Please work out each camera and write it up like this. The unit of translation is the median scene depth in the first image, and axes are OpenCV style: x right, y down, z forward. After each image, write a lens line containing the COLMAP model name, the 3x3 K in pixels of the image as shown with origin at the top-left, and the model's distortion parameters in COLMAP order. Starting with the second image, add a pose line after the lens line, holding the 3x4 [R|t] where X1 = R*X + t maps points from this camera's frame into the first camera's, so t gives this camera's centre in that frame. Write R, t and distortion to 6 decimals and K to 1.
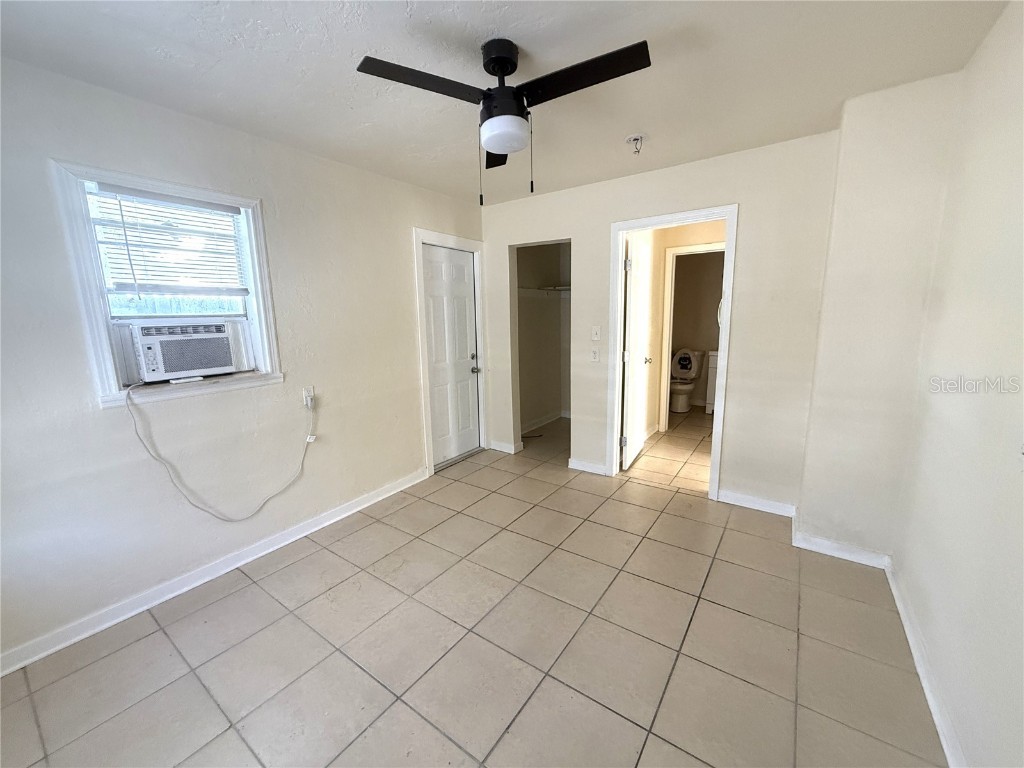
lens RADIAL K [[407.9, 0, 512.0], [0, 407.9, 384.0], [0, 0, 1]] dist [0.001720, -0.000115]
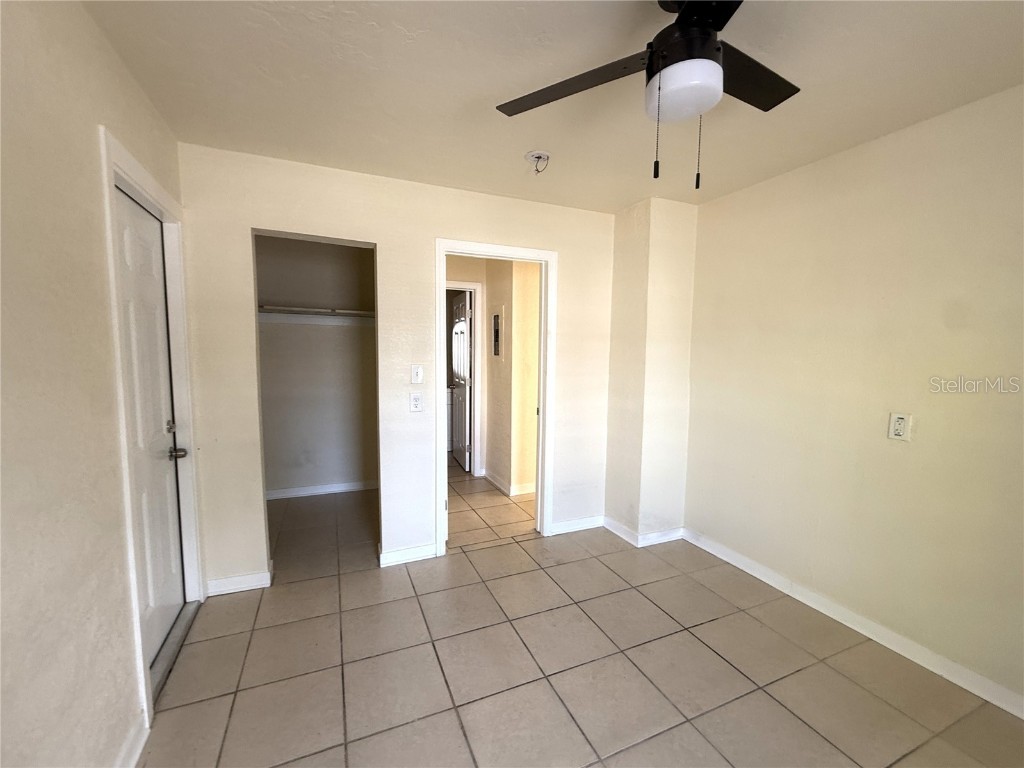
lens RADIAL K [[420.5, 0, 512.0], [0, 420.5, 384.0], [0, 0, 1]] dist [0.000754, 0.000001]
pose [[0.511923, -0.044772, 0.857864, -0.348498], [0.118895, 0.992722, -0.019140, -0.064344], [-0.850763, 0.111794, 0.513521, 0.412696]]
